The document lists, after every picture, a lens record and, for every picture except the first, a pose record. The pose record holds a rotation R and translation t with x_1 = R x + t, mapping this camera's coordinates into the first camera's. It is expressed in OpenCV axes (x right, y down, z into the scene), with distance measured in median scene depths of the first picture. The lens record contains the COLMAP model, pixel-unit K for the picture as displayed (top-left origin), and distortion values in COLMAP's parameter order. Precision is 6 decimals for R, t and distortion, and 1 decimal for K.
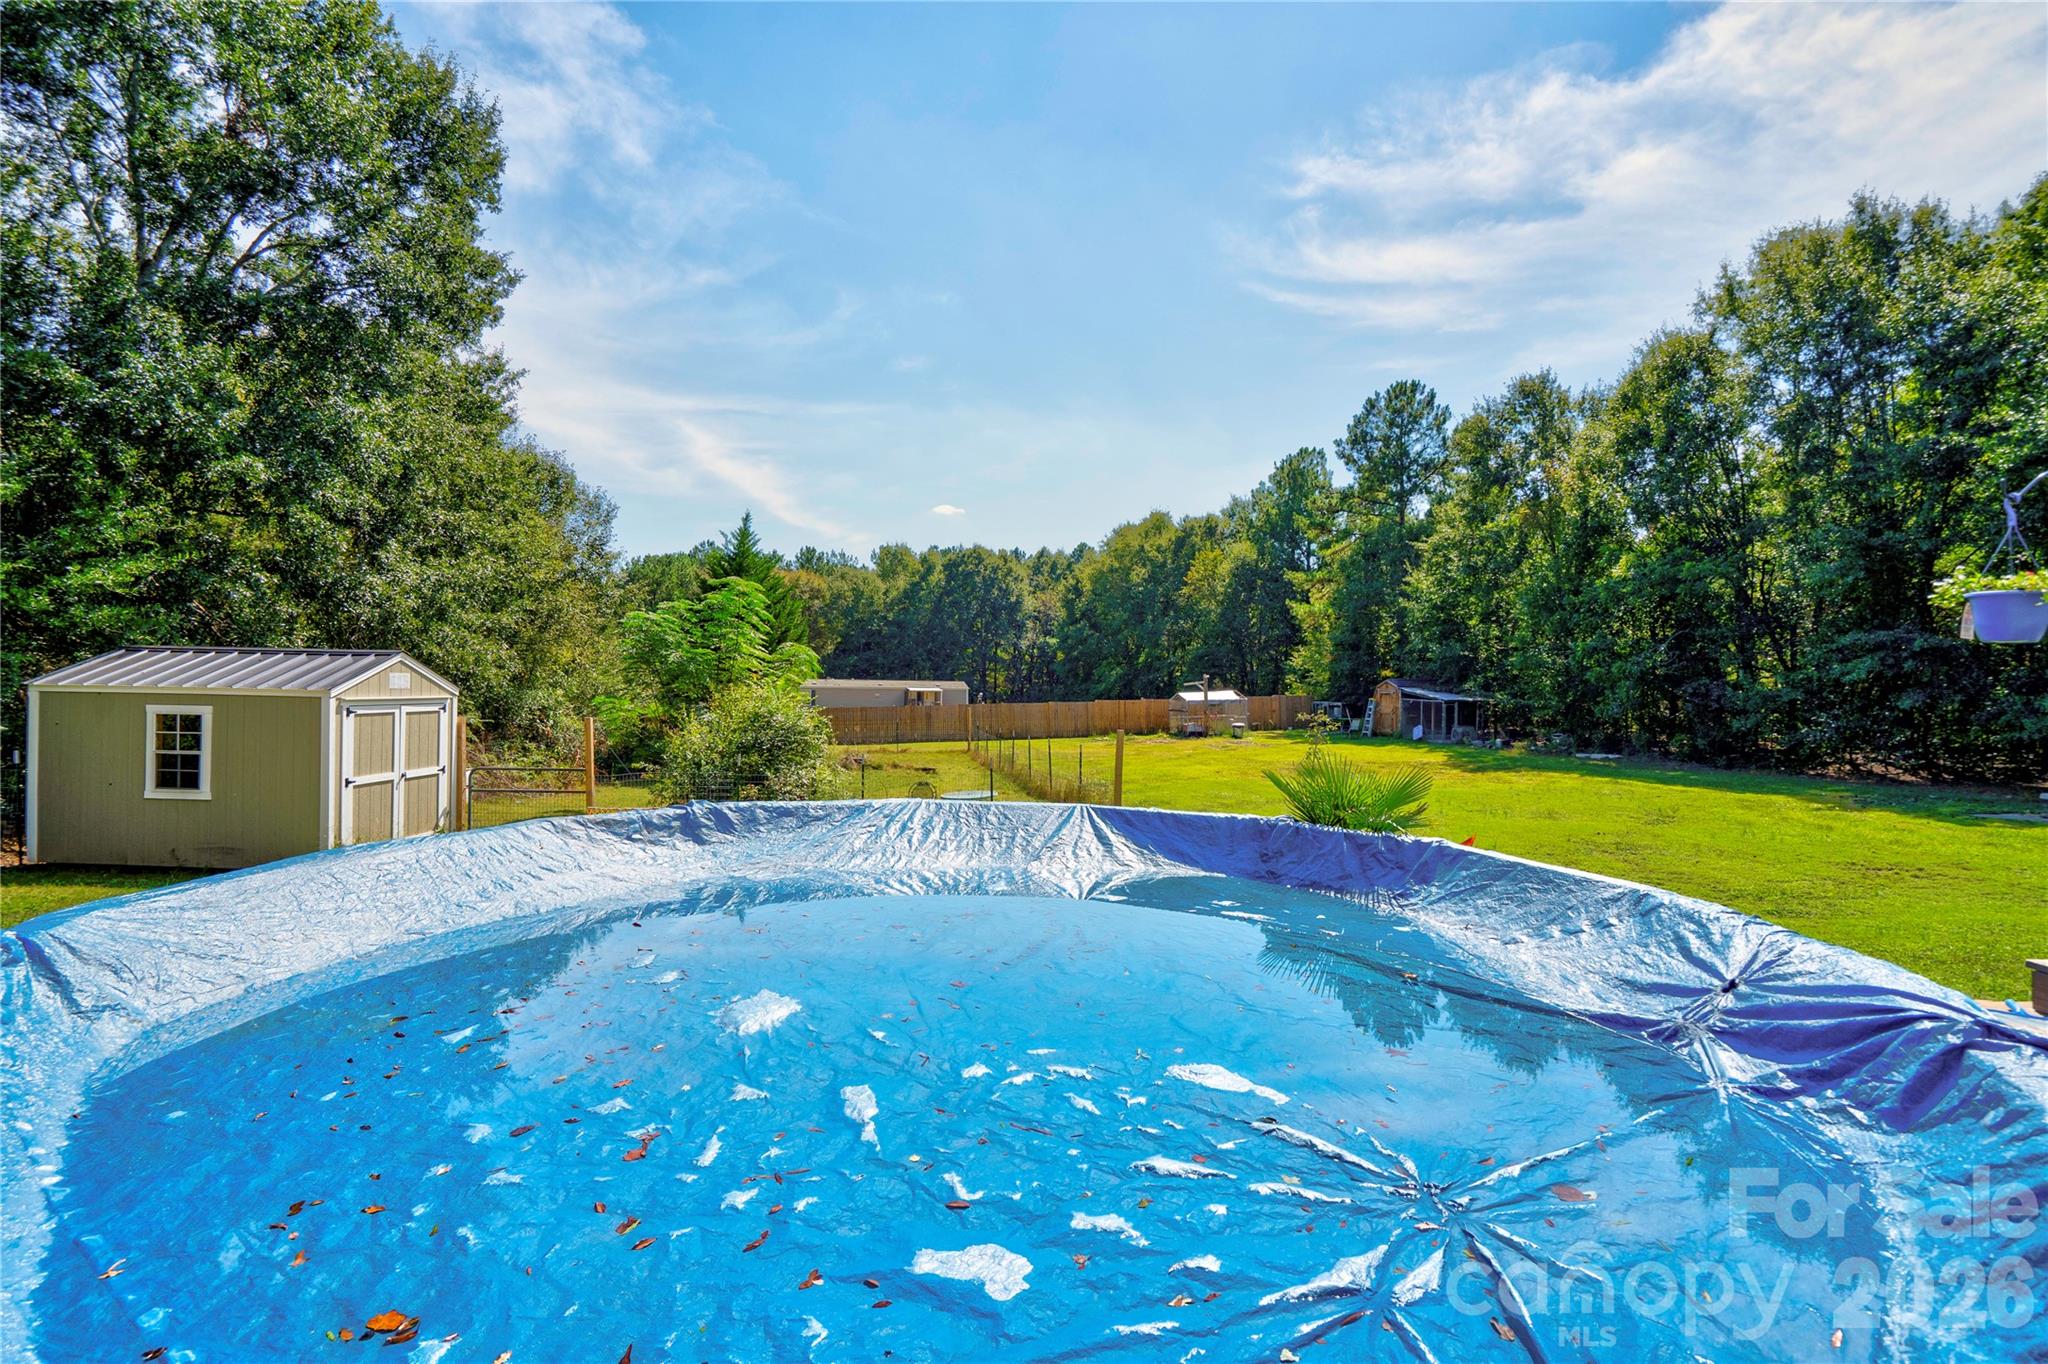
lens RADIAL K [[950.8, 0, 1003.8], [0, 950.8, 683.8], [0, 0, 1]] dist [-0.078926, 0.041690]
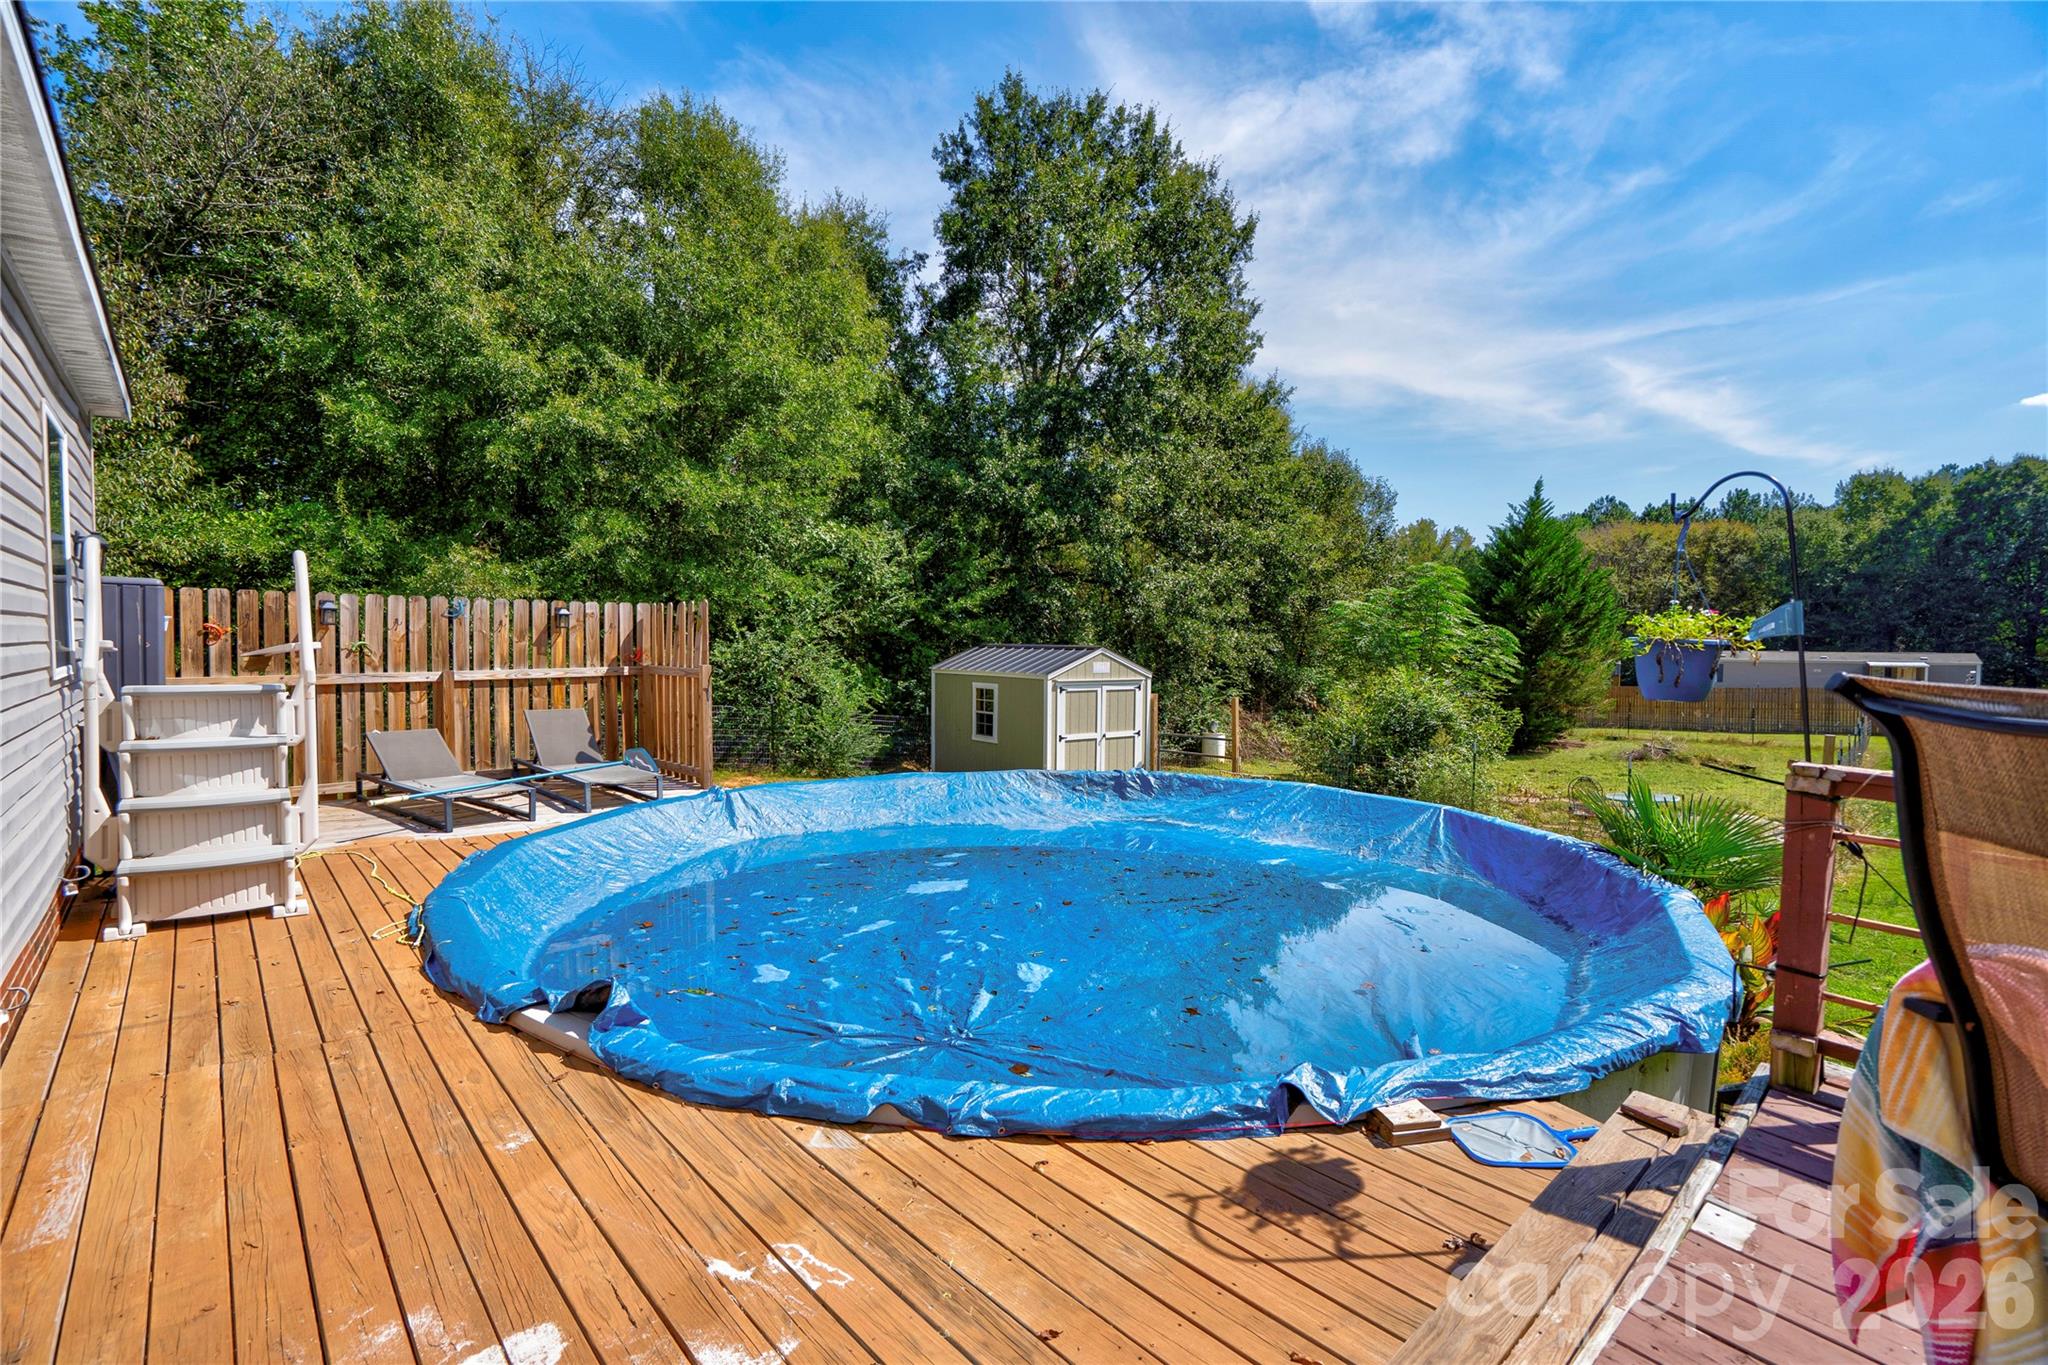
lens RADIAL K [[952.6, 0, 1025.0], [0, 952.6, 706.5], [0, 0, 1]] dist [-0.041168, 0.017330]
pose [[0.626926, 0.042558, -0.777915, 0.159526], [0.002107, 0.998411, 0.056319, -0.010557], [0.779076, -0.036947, 0.625840, 0.005762]]
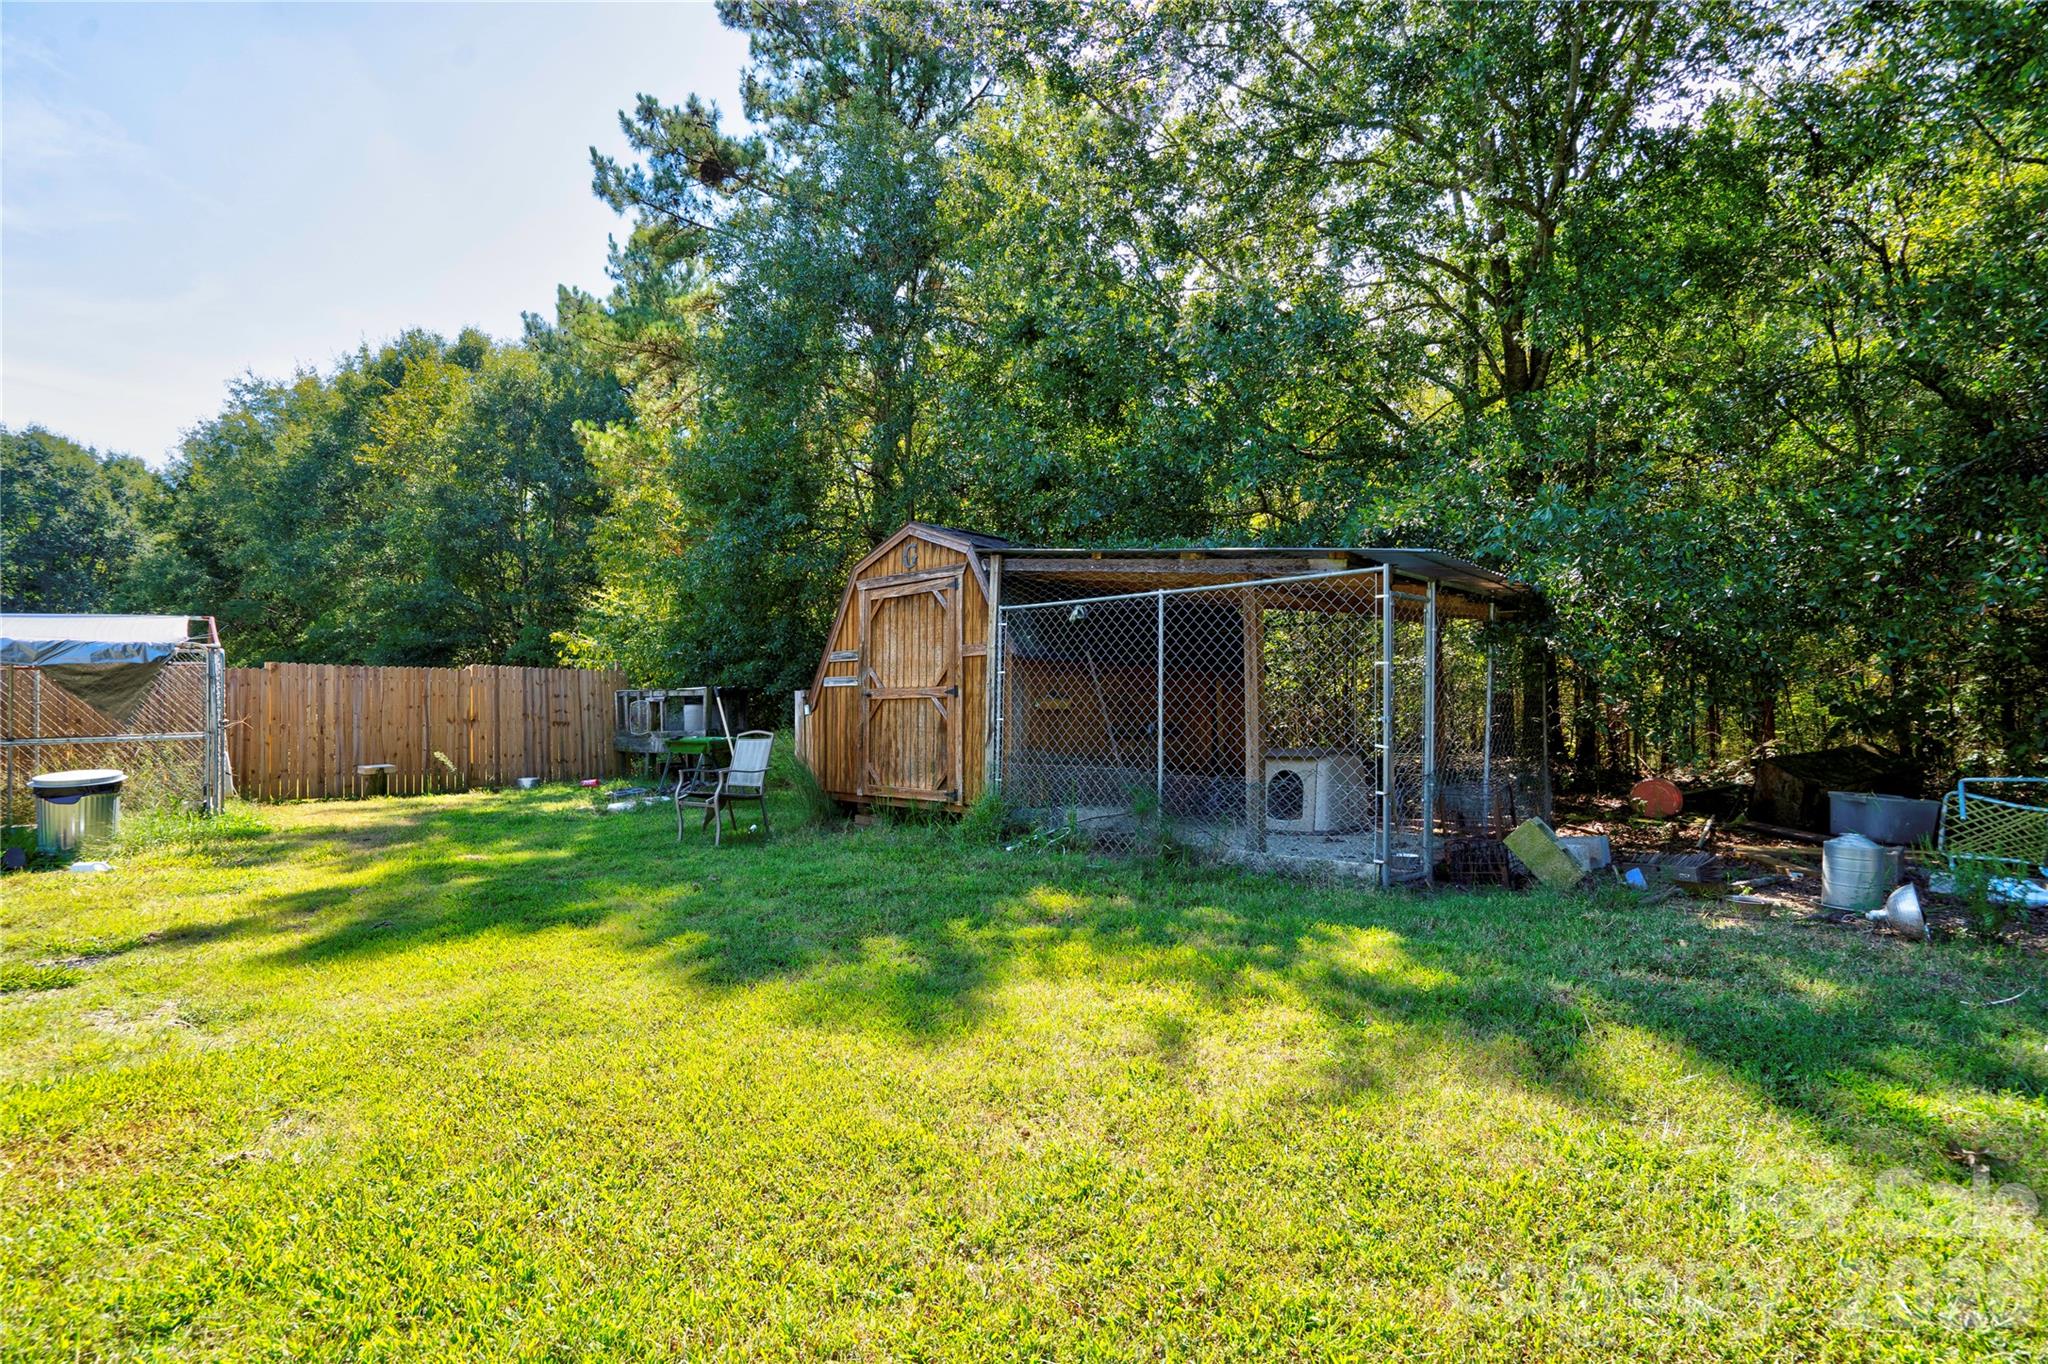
lens RADIAL K [[949.4, 0, 1012.8], [0, 949.4, 677.0], [0, 0, 1]] dist [-0.016909, 0.015210]
pose [[0.814246, 0.026952, 0.579894, 0.338186], [0.000610, 0.998881, -0.047282, 0.039589], [-0.580519, 0.038853, 0.813319, 0.898973]]
